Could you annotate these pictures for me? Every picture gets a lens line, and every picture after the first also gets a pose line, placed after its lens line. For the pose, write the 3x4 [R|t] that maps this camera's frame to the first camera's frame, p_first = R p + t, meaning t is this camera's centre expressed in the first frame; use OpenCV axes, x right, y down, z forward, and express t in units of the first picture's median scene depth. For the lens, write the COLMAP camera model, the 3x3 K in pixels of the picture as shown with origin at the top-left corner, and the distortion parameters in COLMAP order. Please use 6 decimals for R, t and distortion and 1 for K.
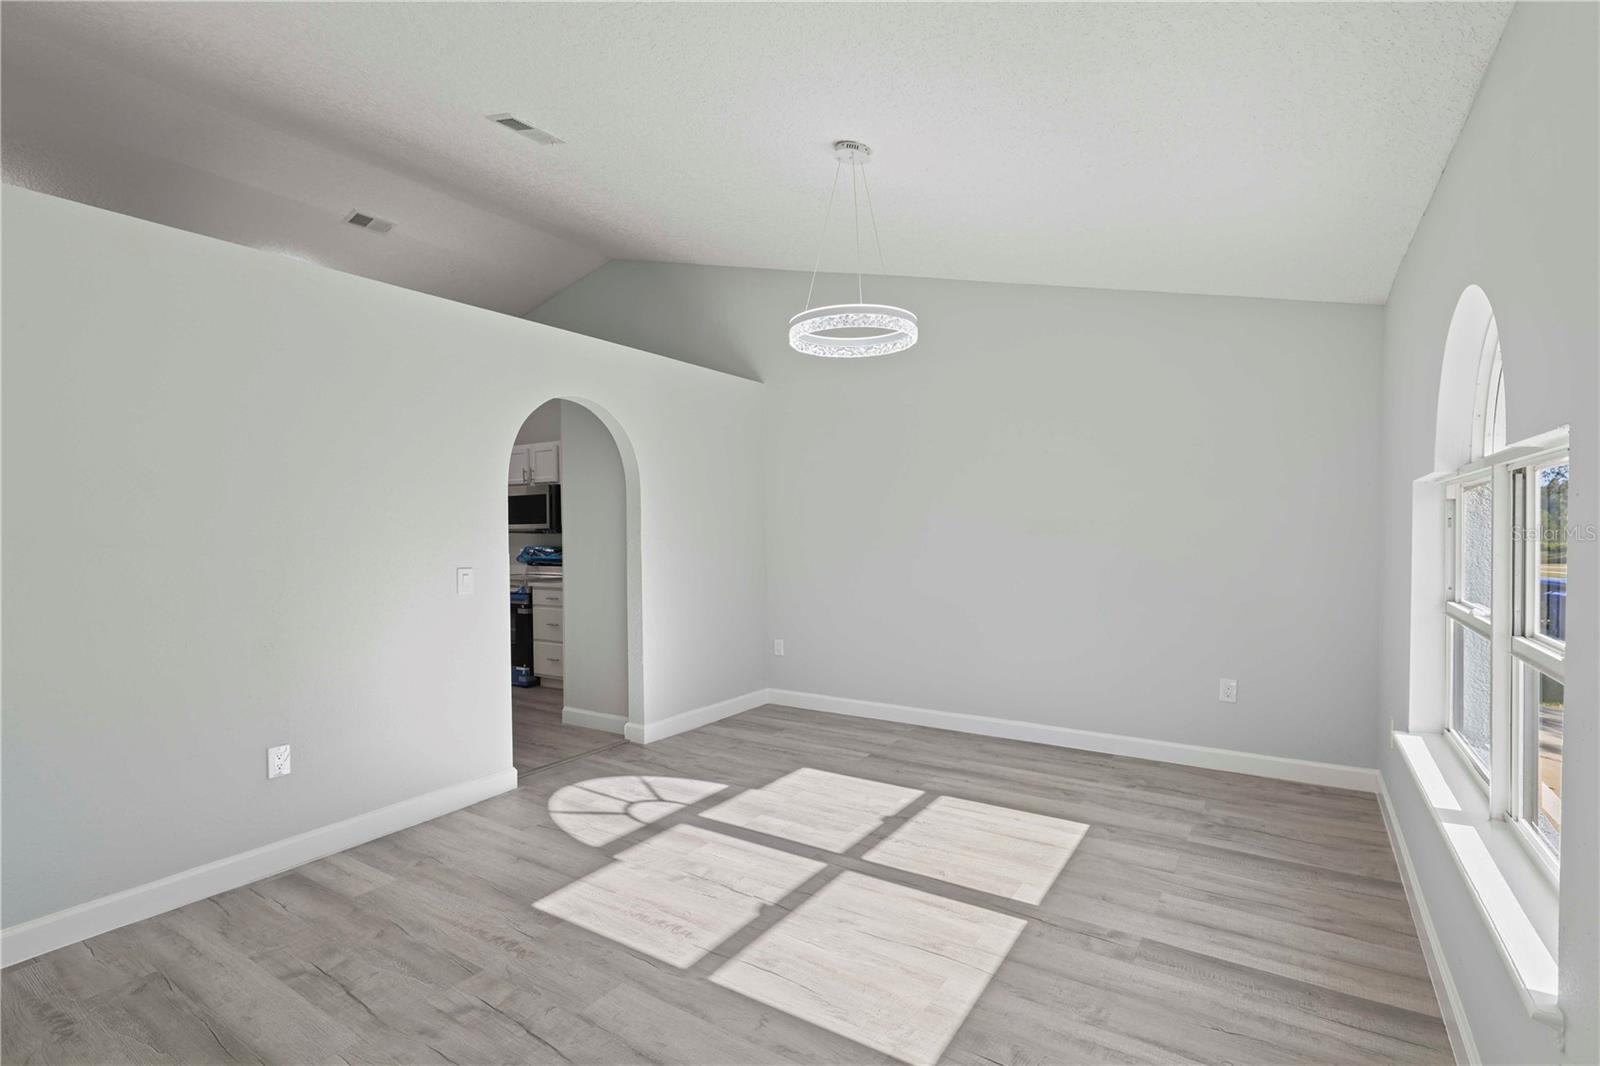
lens RADIAL K [[744.9, 0, 806.3], [0, 744.9, 548.6], [0, 0, 1]] dist [0.000279, -0.000026]
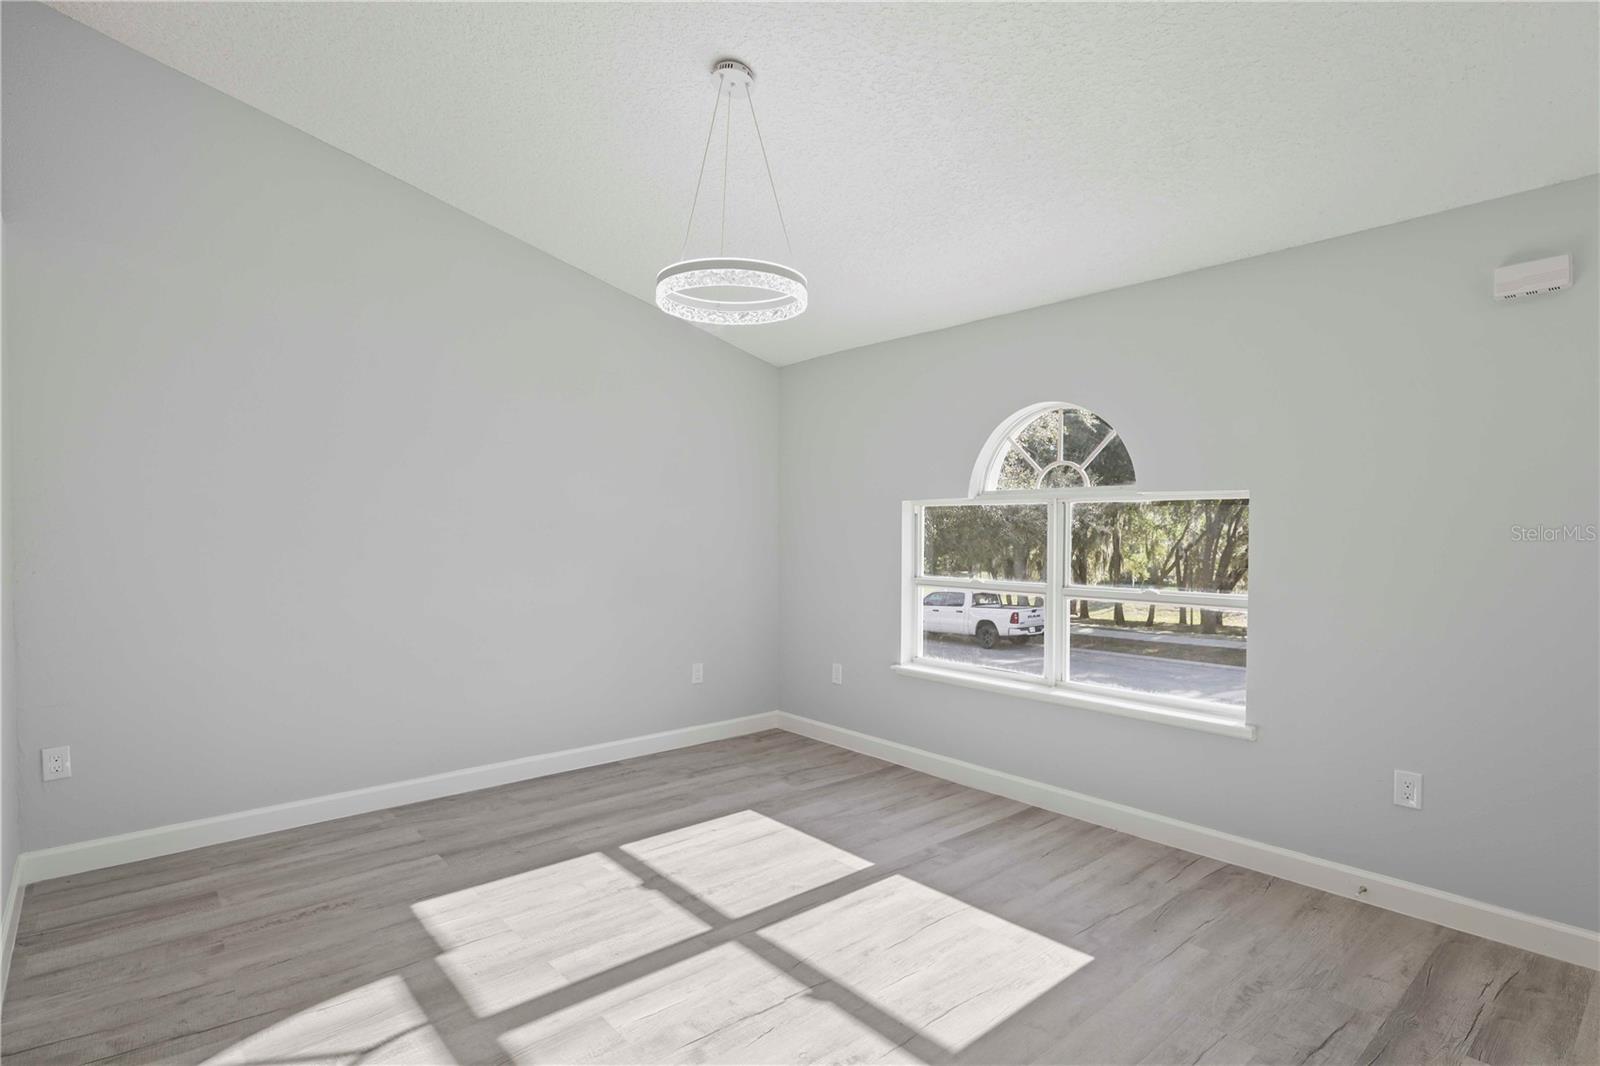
lens RADIAL K [[804.1, 0, 798.0], [0, 804.1, 531.1], [0, 0, 1]] dist [0.002260, -0.000114]
pose [[0.277164, 0.007268, 0.960795, -0.768622], [0.020918, 0.999689, -0.013596, -0.017206], [-0.960595, 0.023866, 0.276925, 0.633776]]
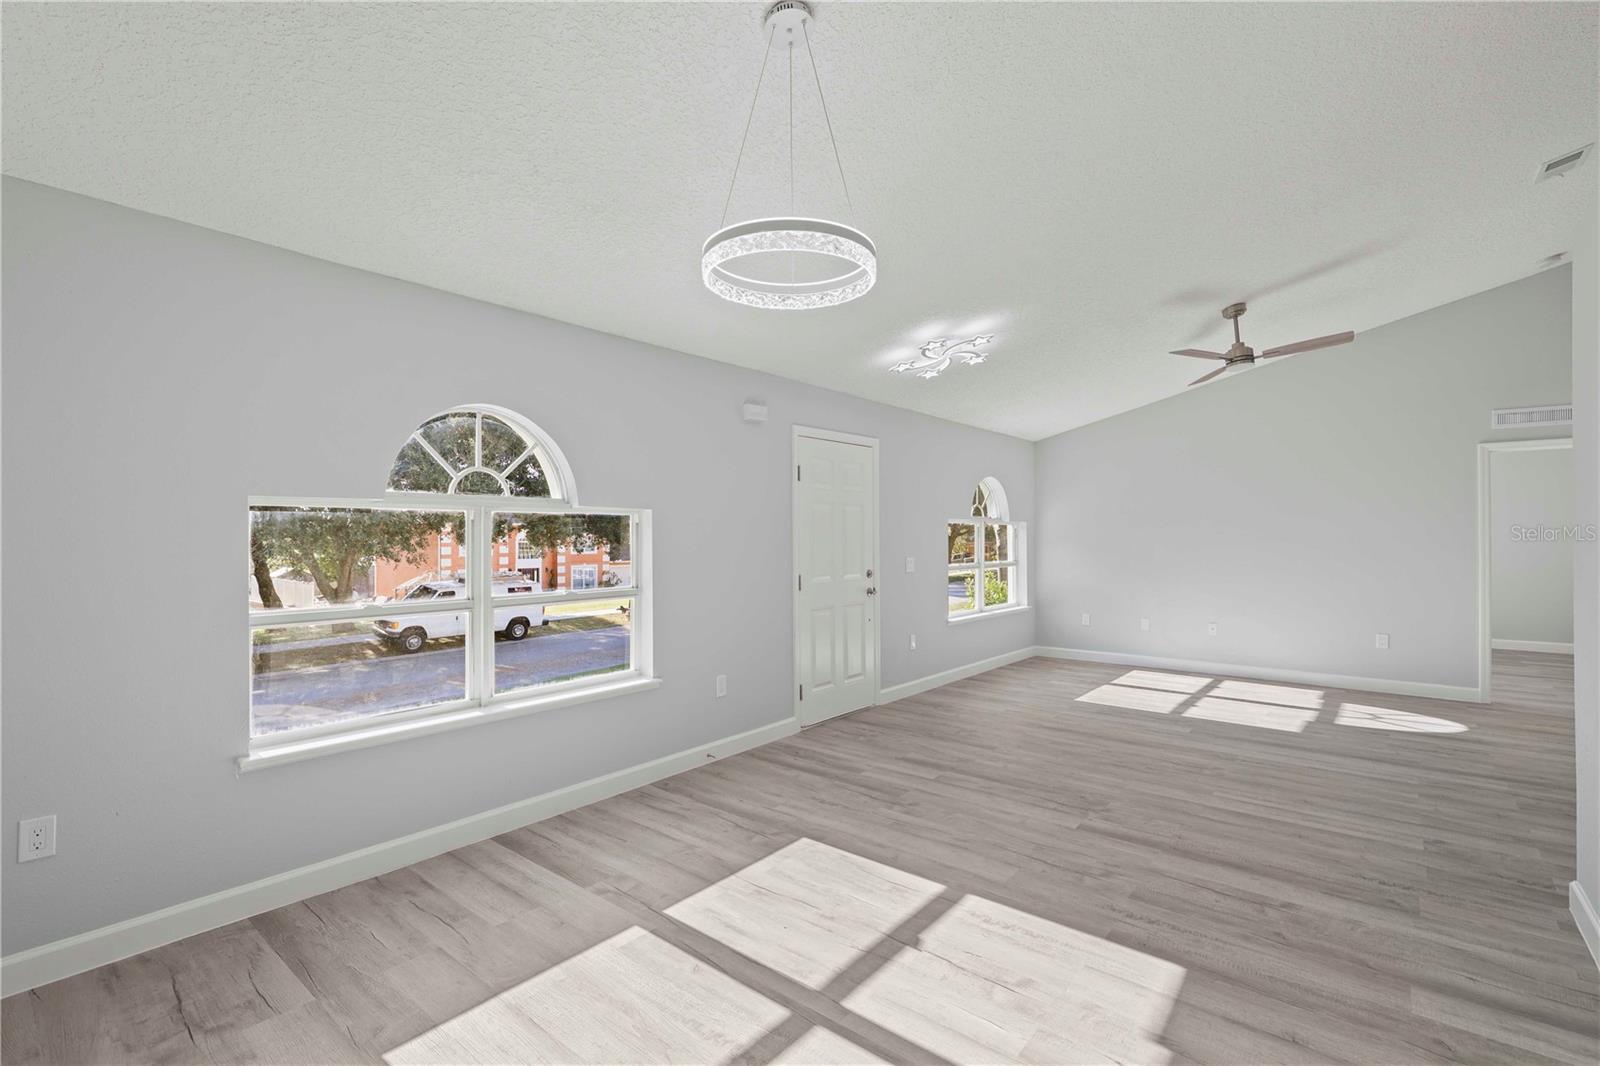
lens RADIAL K [[724.2, 0, 799.1], [0, 724.2, 535.5], [0, 0, 1]] dist [0.001241, -0.000276]
pose [[-0.993346, 0.011307, 0.114616, -0.024772], [0.014365, 0.999562, 0.025887, -0.055529], [-0.114273, 0.027362, -0.993073, 1.616346]]
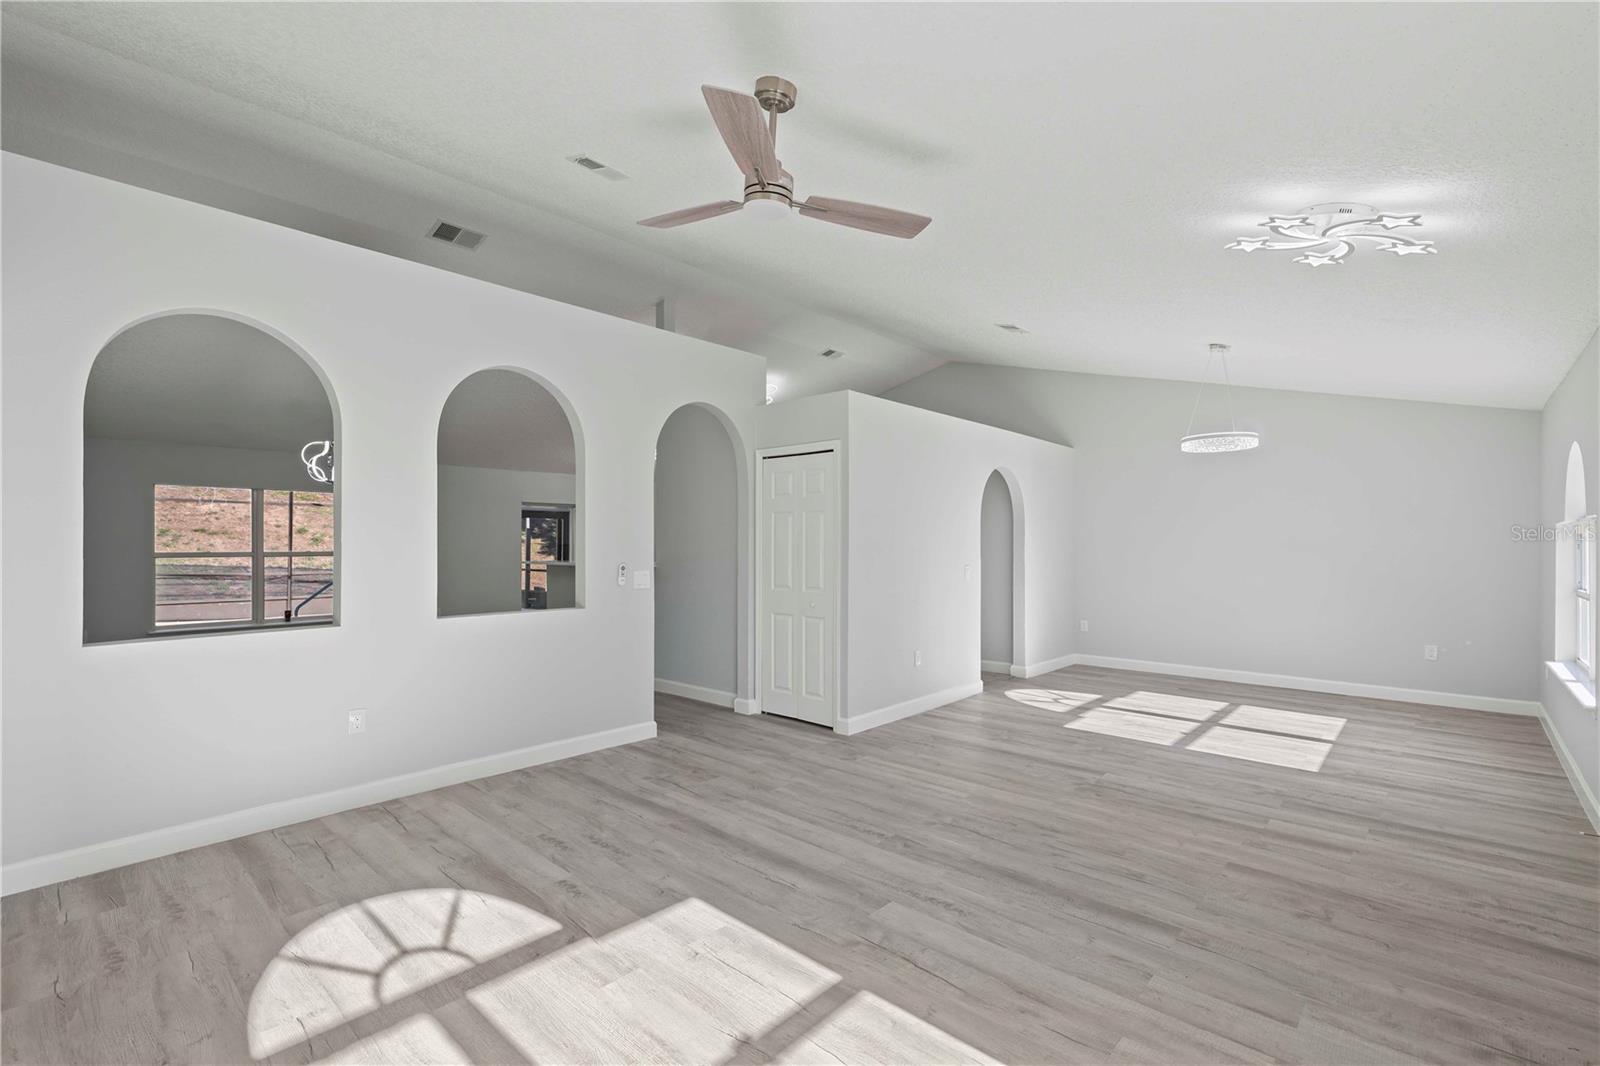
lens RADIAL K [[710.7, 0, 802.6], [0, 710.7, 559.7], [0, 0, 1]] dist [-0.001426, -0.001049]
pose [[0.986552, 0.015482, -0.162713, -0.660109], [-0.016599, 0.999847, -0.005509, 0.026695], [0.162602, 0.008136, 0.986658, -0.911663]]
